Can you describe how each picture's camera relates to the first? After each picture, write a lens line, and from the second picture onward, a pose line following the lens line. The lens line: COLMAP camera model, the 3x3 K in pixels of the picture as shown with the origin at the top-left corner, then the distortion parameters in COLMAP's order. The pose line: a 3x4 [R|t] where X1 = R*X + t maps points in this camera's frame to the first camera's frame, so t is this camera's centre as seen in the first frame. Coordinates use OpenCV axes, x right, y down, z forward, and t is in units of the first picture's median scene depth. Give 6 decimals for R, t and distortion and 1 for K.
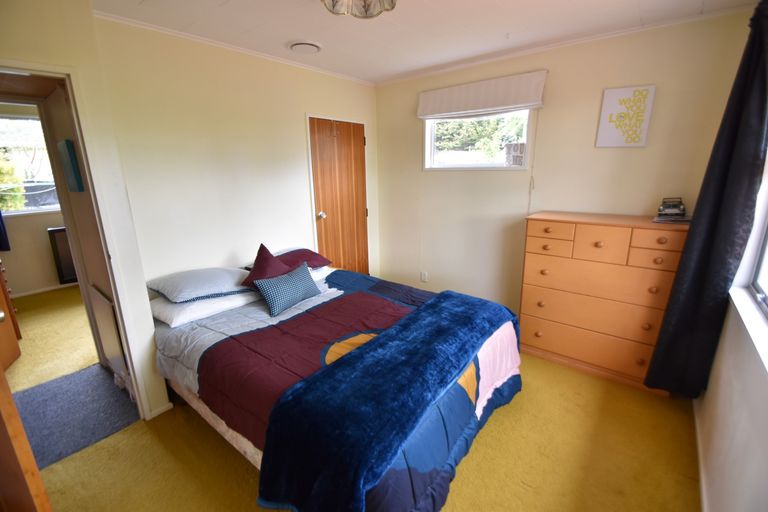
lens RADIAL K [[340.8, 0, 380.3], [0, 340.8, 257.2], [0, 0, 1]] dist [-0.003532, -0.000784]
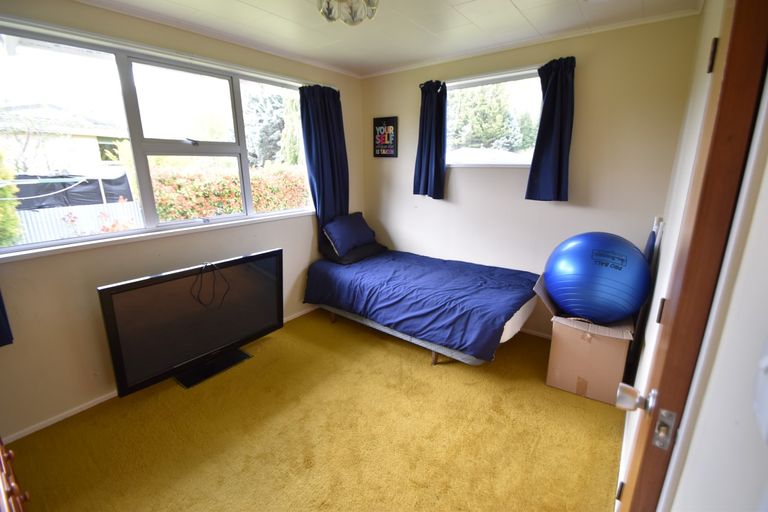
lens RADIAL K [[356.9, 0, 385.3], [0, 356.9, 252.0], [0, 0, 1]] dist [-0.005252, -0.001471]
pose [[0.999790, 0.011109, 0.017216, -0.239479], [-0.010822, 0.999803, -0.016660, -0.049076], [-0.017398, 0.016470, 0.999713, 0.205552]]
